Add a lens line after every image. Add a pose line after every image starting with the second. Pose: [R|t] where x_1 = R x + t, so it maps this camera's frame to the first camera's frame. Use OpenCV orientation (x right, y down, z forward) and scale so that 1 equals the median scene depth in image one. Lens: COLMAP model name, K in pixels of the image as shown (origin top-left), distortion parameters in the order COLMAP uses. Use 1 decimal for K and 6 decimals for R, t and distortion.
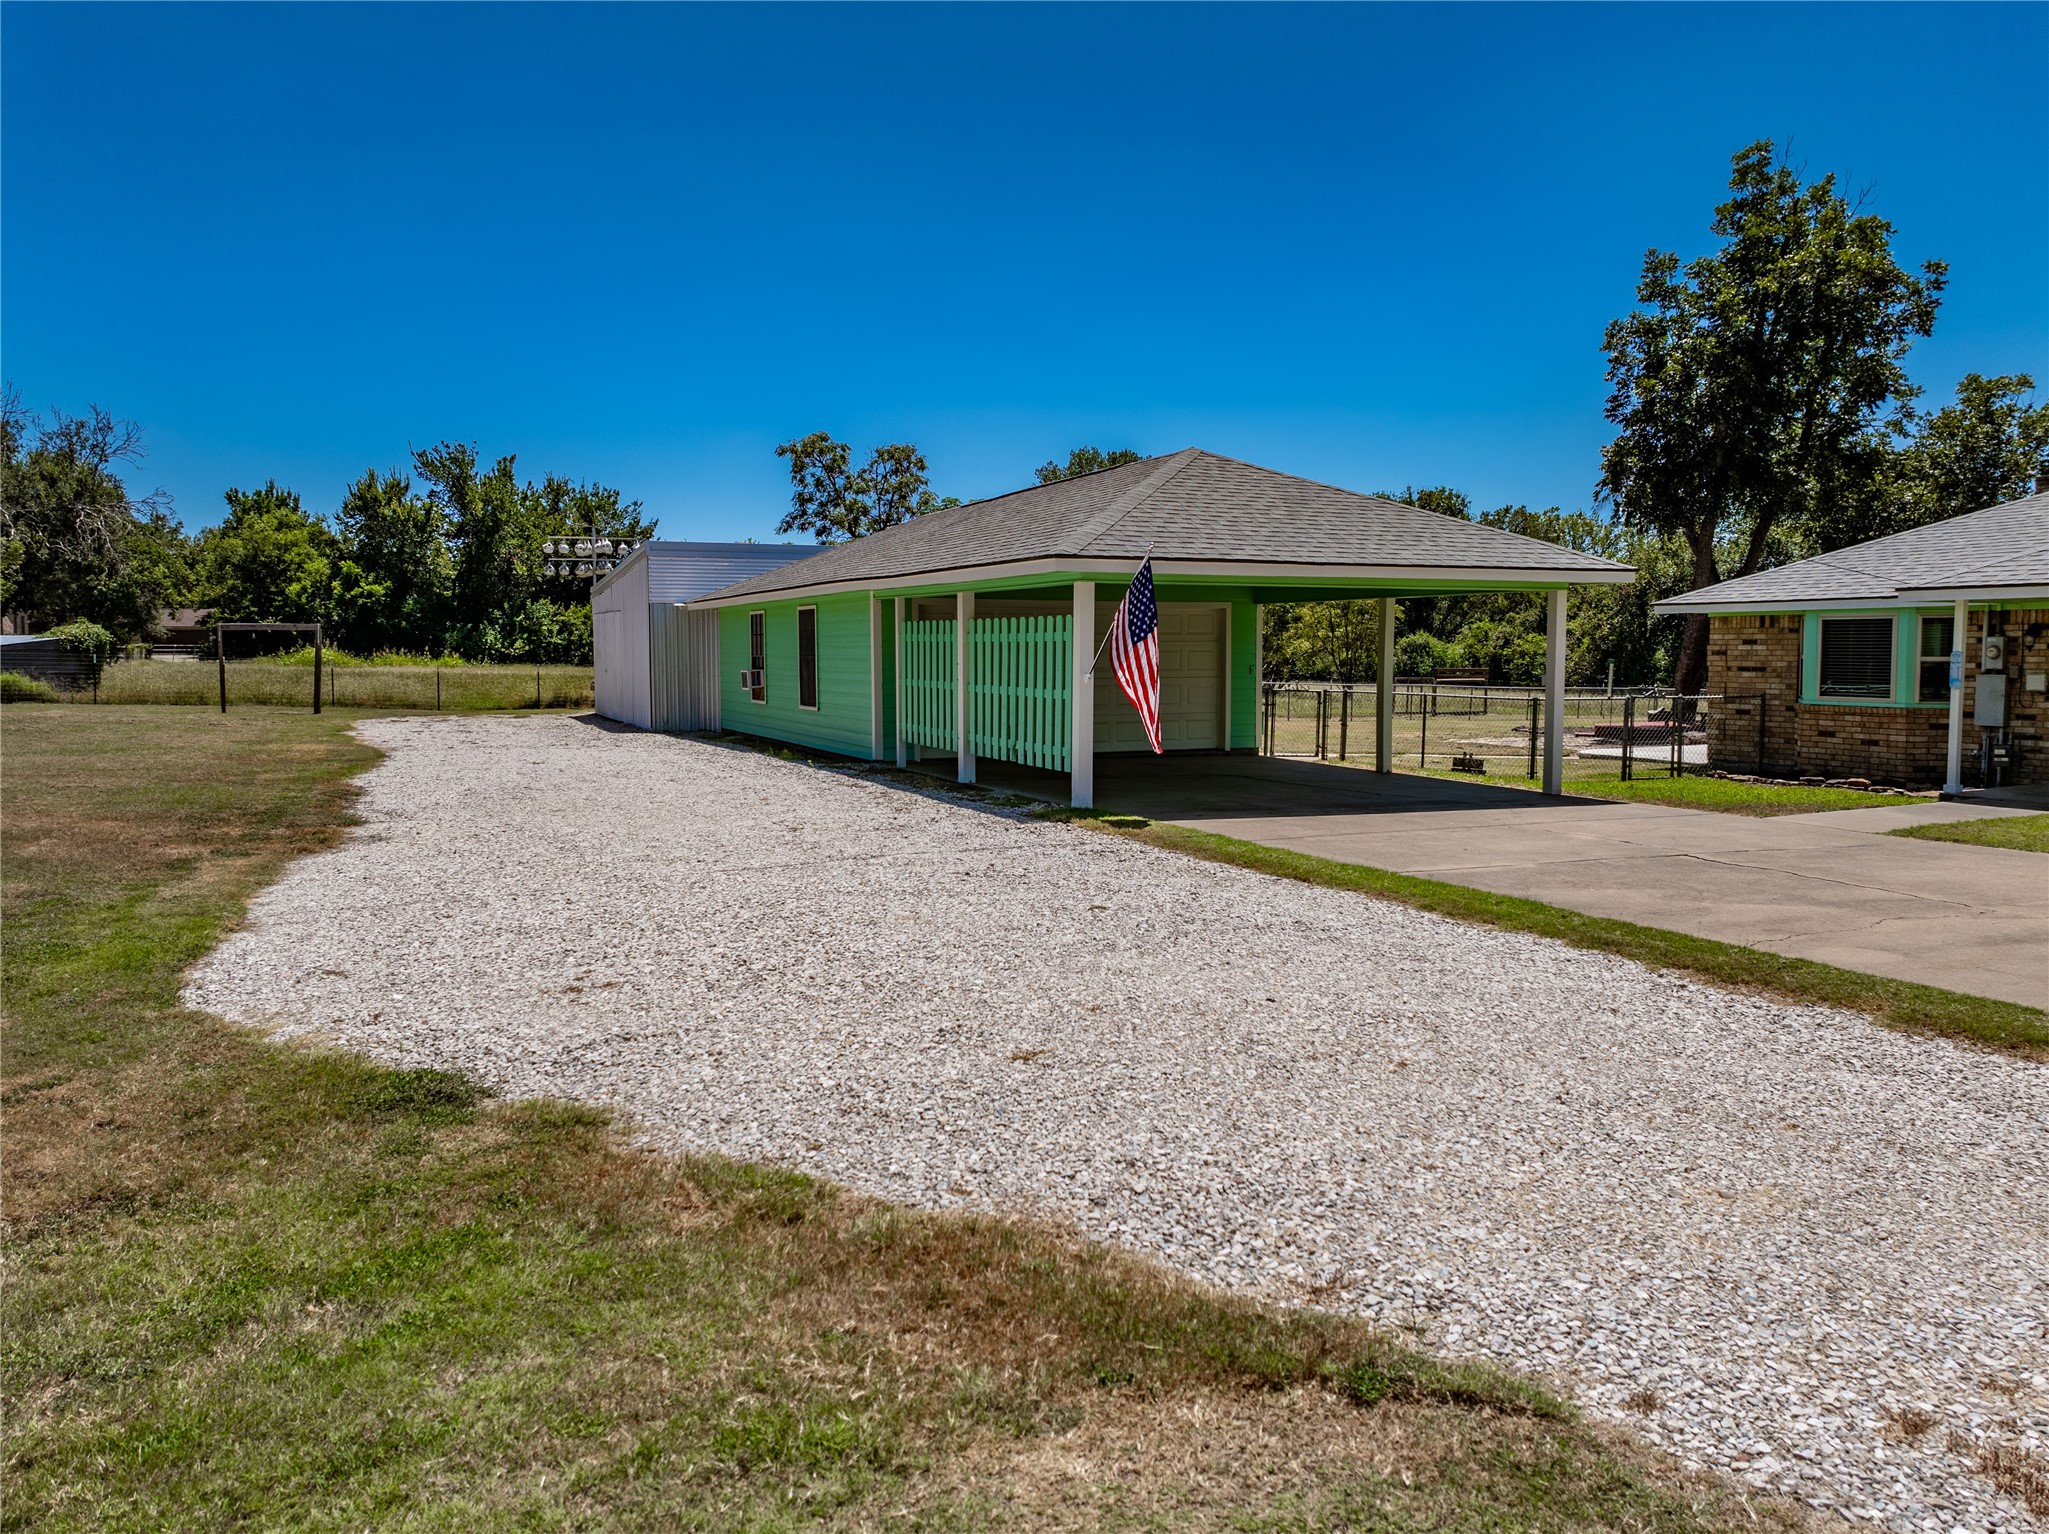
lens RADIAL K [[1438.9, 0, 1024.5], [0, 1438.9, 767.0], [0, 0, 1]] dist [-0.038894, 0.010173]
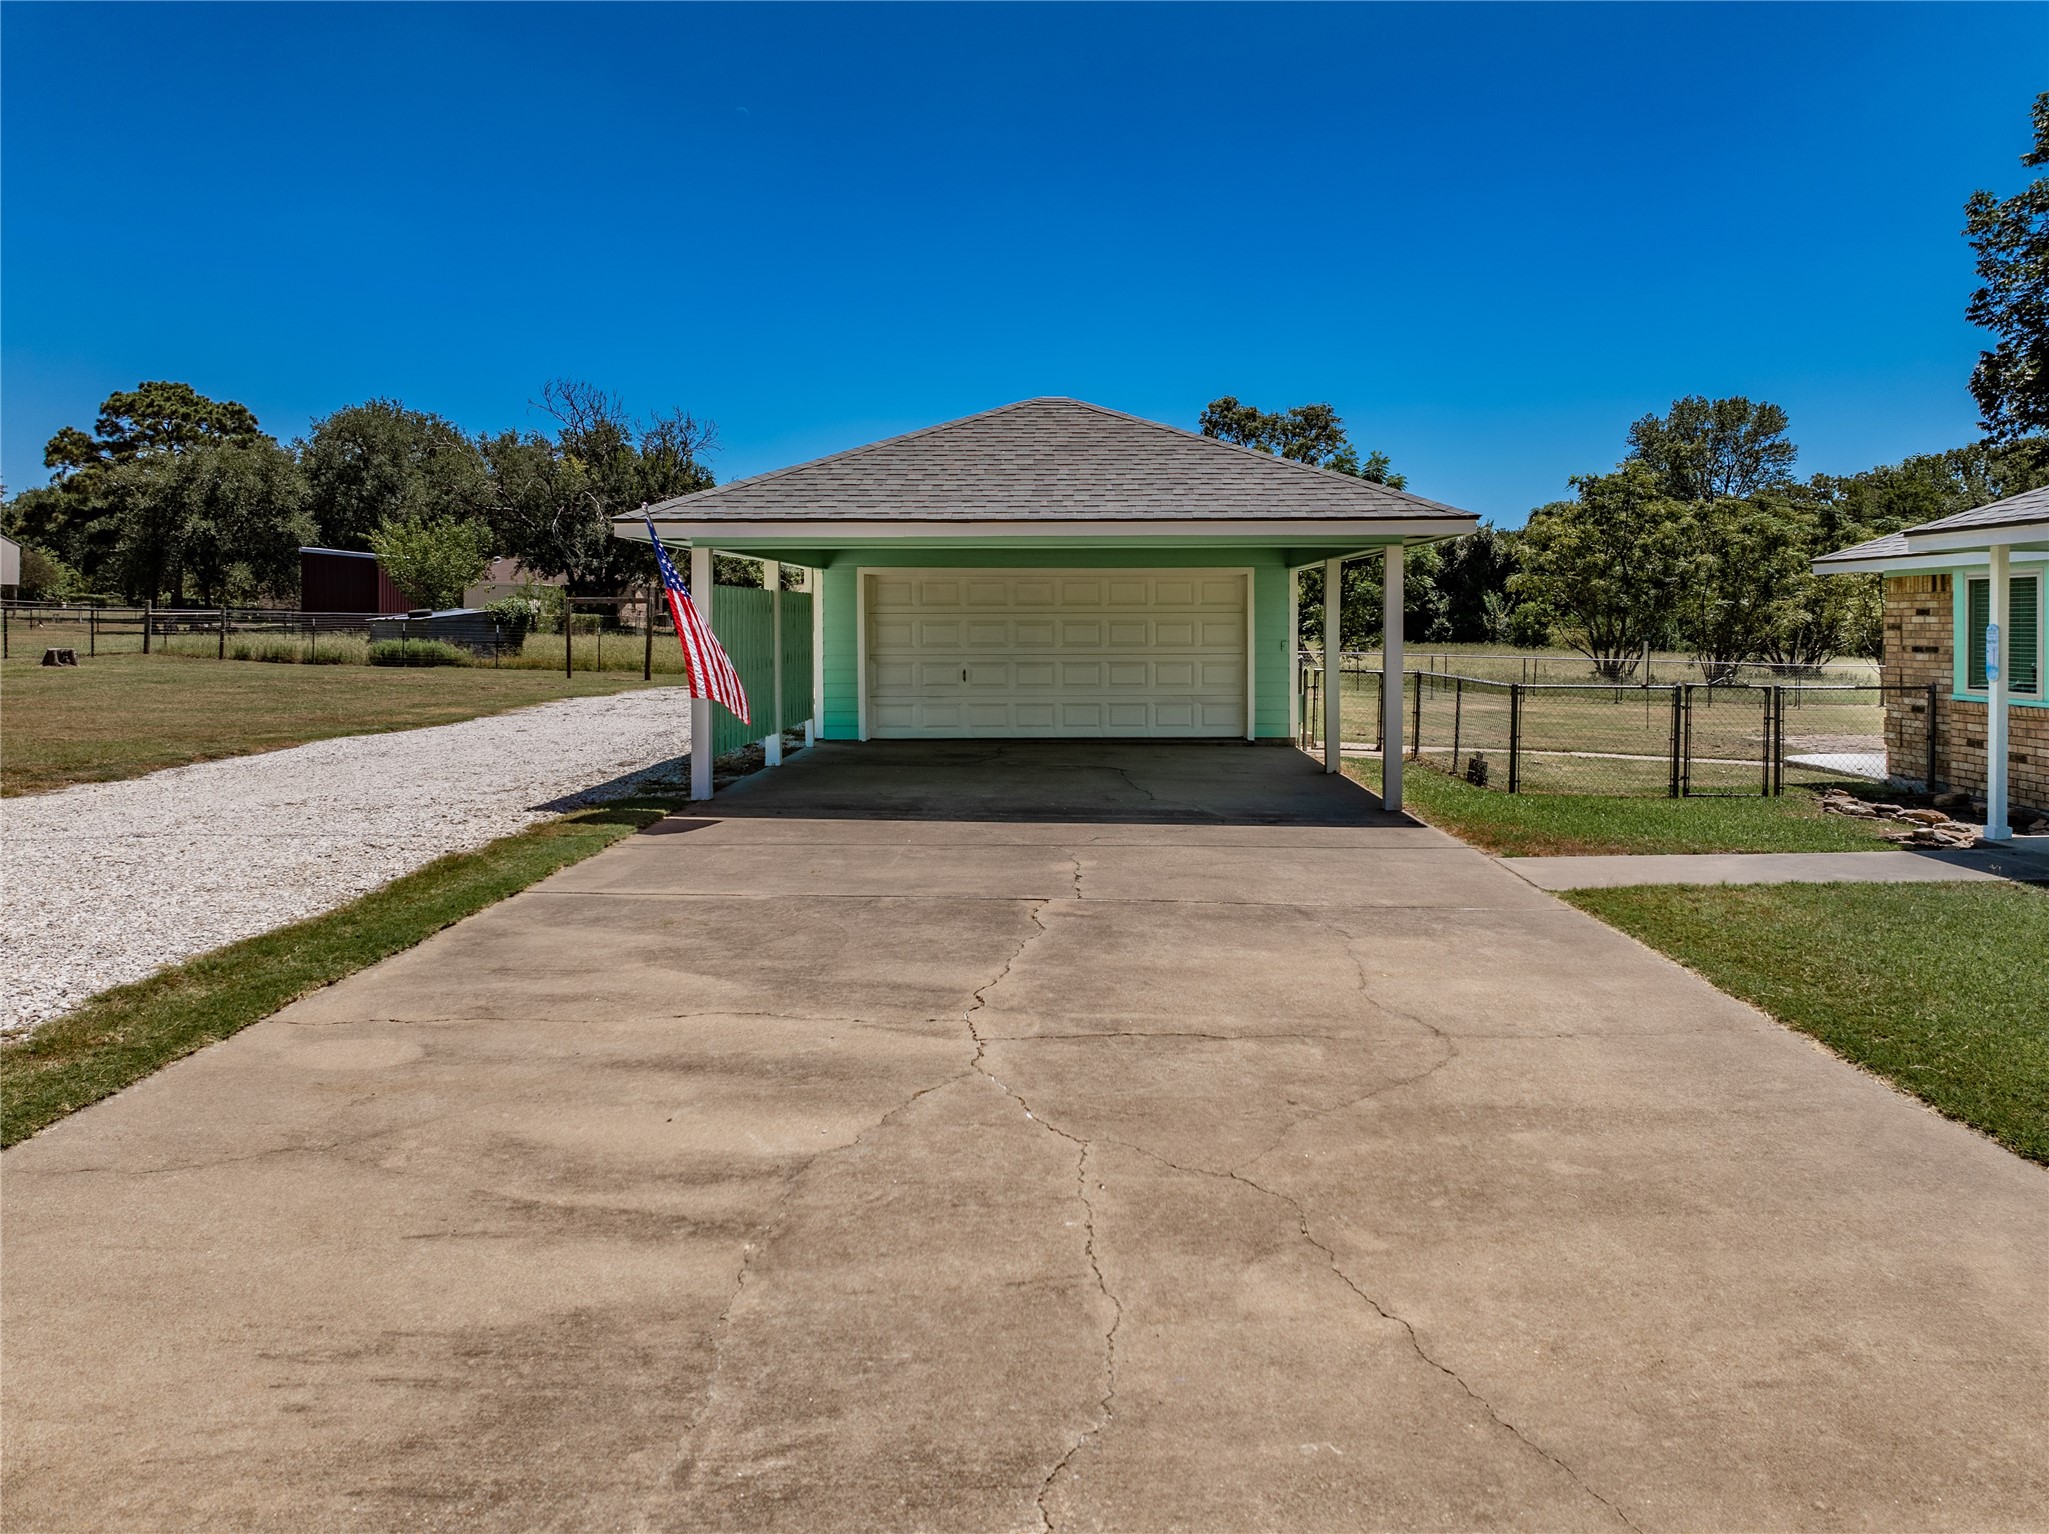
lens RADIAL K [[1483.2, 0, 1126.3], [0, 1483.2, 665.1], [0, 0, 1]] dist [-0.058864, 0.035377]
pose [[0.923233, 0.011369, -0.384073, 0.292501], [-0.031210, 0.998478, -0.045465, -0.010335], [0.382972, 0.053962, 0.922183, 0.116761]]
